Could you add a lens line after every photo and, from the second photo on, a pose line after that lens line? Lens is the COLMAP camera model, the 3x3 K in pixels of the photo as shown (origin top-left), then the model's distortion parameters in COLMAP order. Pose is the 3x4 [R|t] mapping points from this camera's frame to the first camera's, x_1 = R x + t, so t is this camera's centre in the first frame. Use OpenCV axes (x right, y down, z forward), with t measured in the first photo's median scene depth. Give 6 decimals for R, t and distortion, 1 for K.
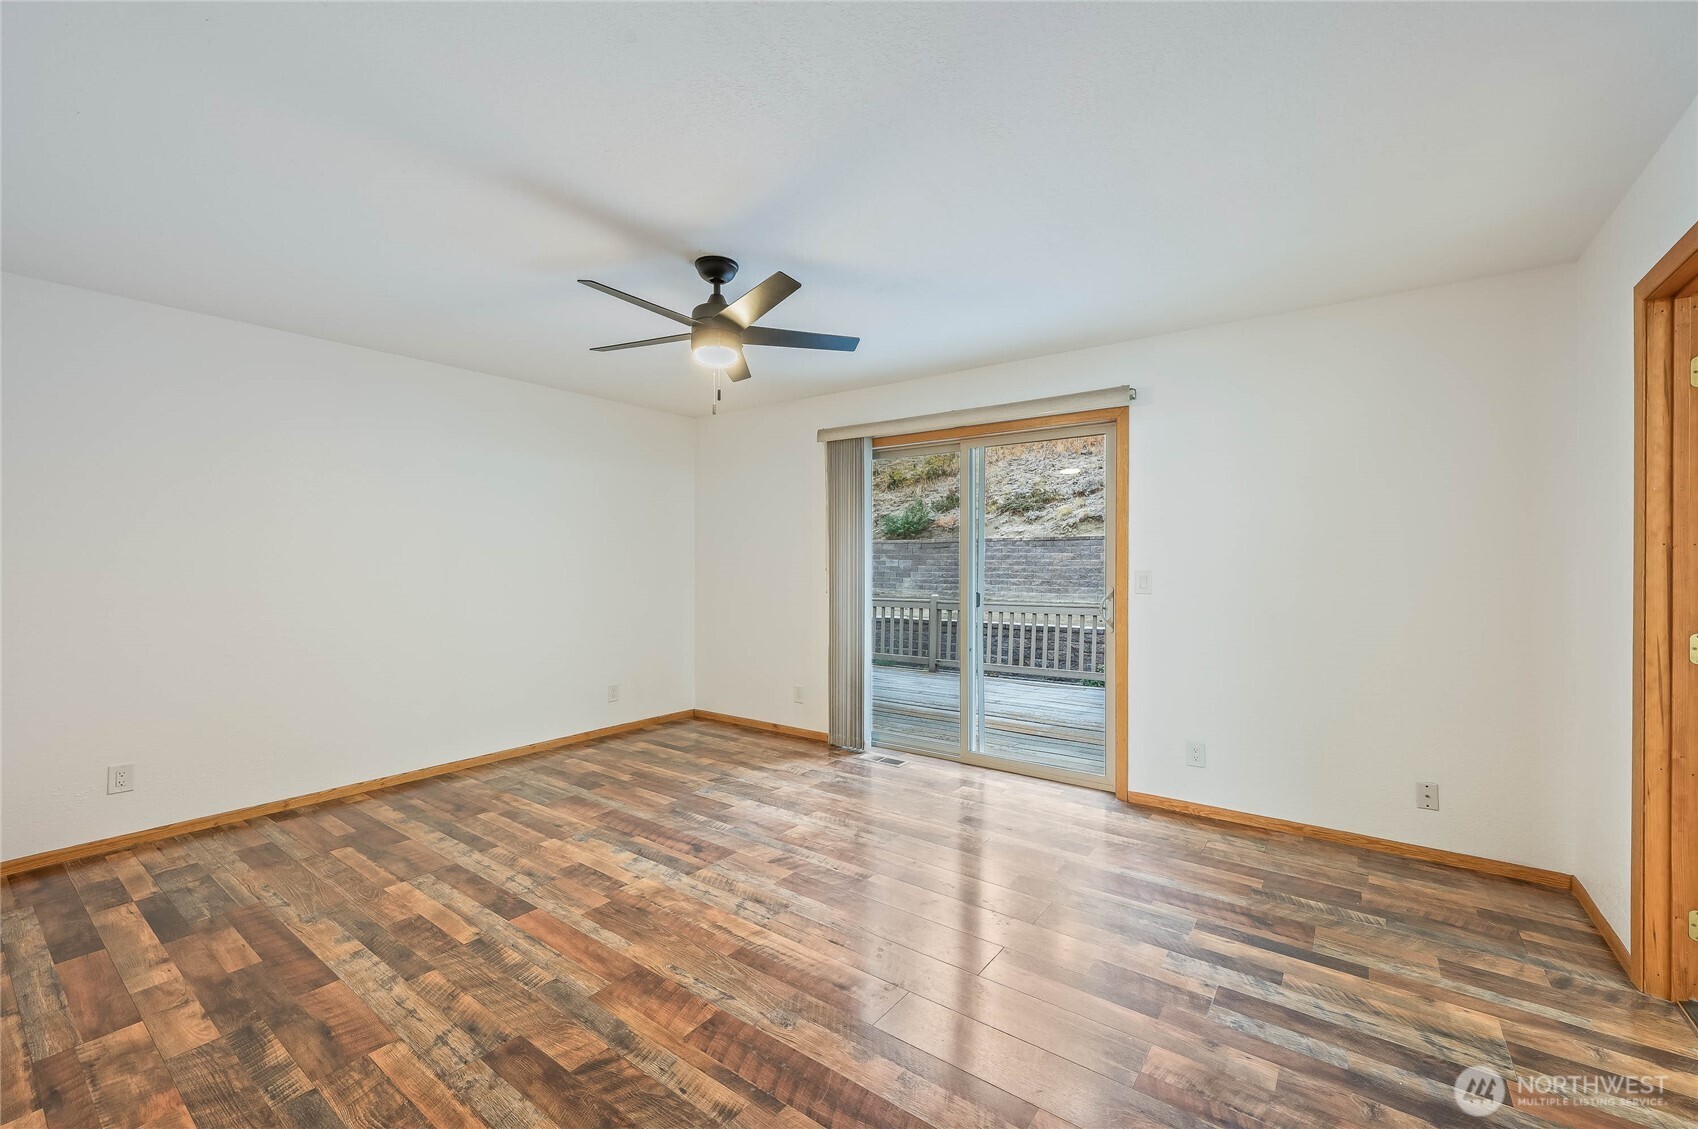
lens RADIAL K [[693.0, 0, 847.5], [0, 693.0, 564.7], [0, 0, 1]] dist [0.001175, 0.000149]
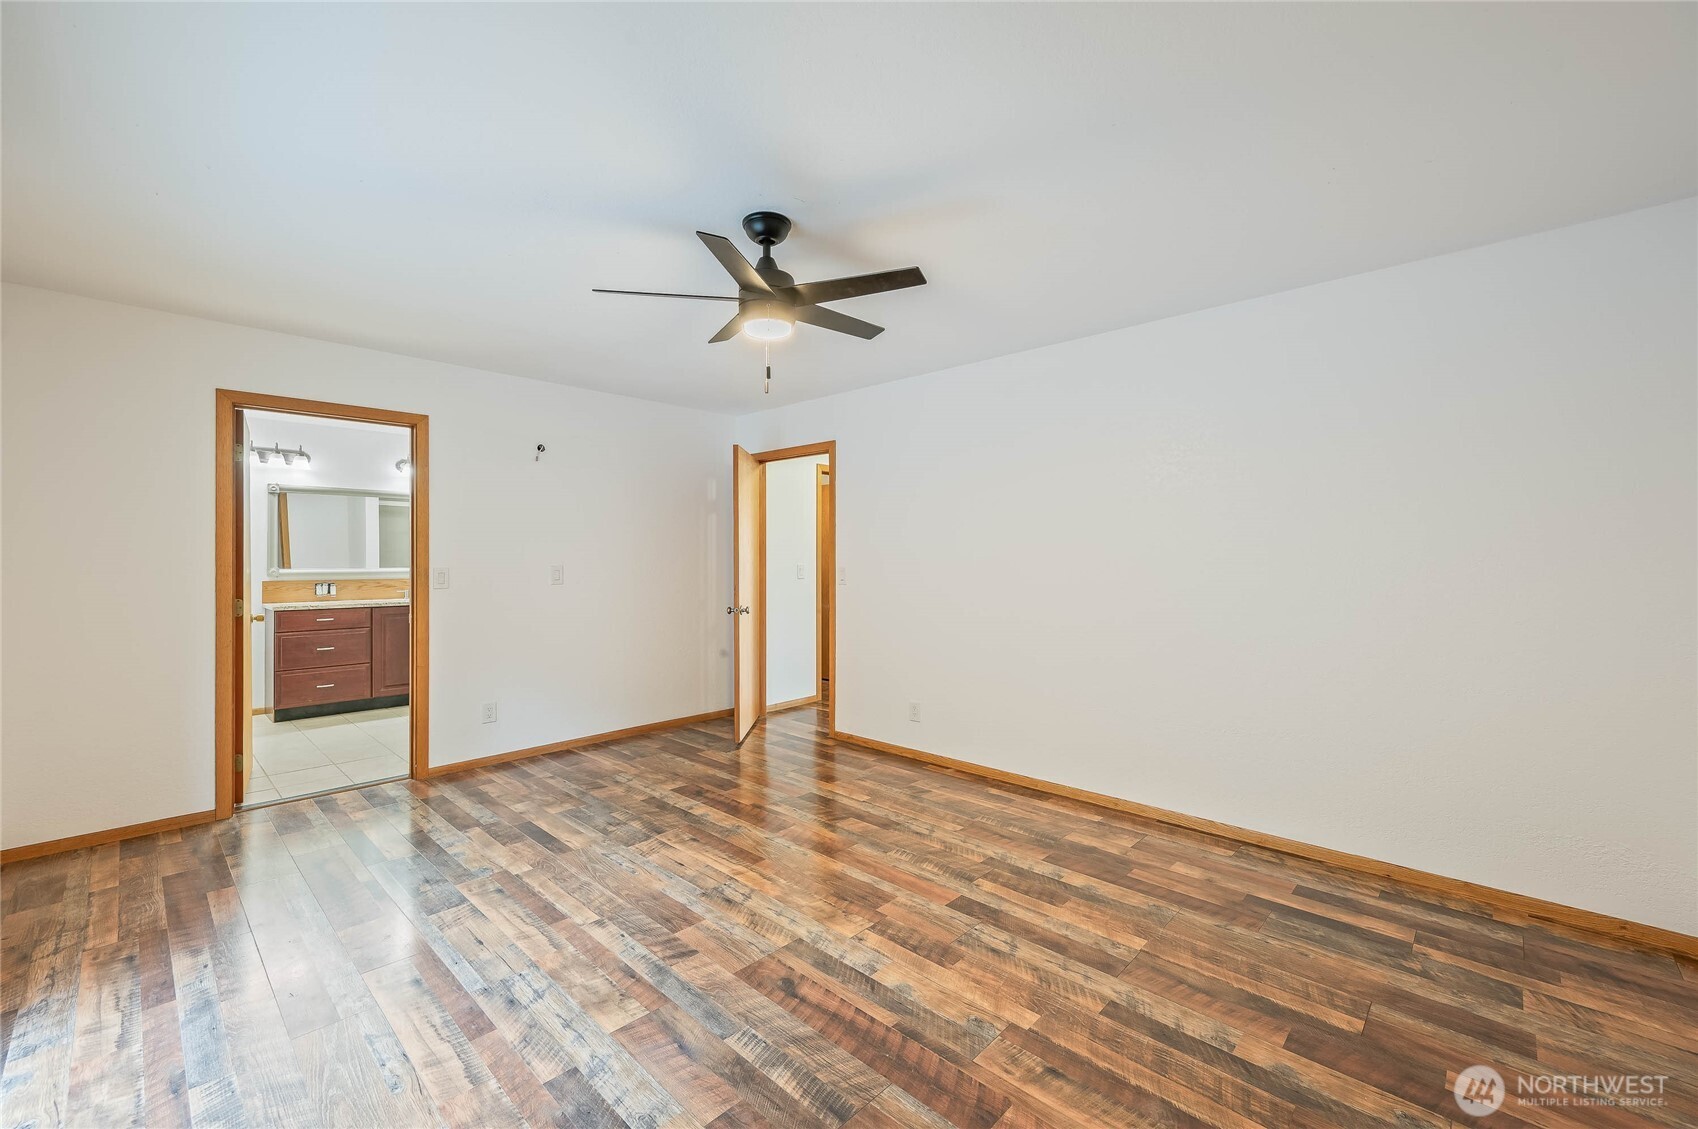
lens RADIAL K [[693.0, 0, 854.5], [0, 693.0, 562.6], [0, 0, 1]] dist [0.001175, 0.000149]
pose [[-0.993283, -0.000508, 0.115706, -0.423086], [0.000650, 0.999950, 0.009966, -0.009028], [-0.115705, 0.009974, -0.993234, 1.961780]]
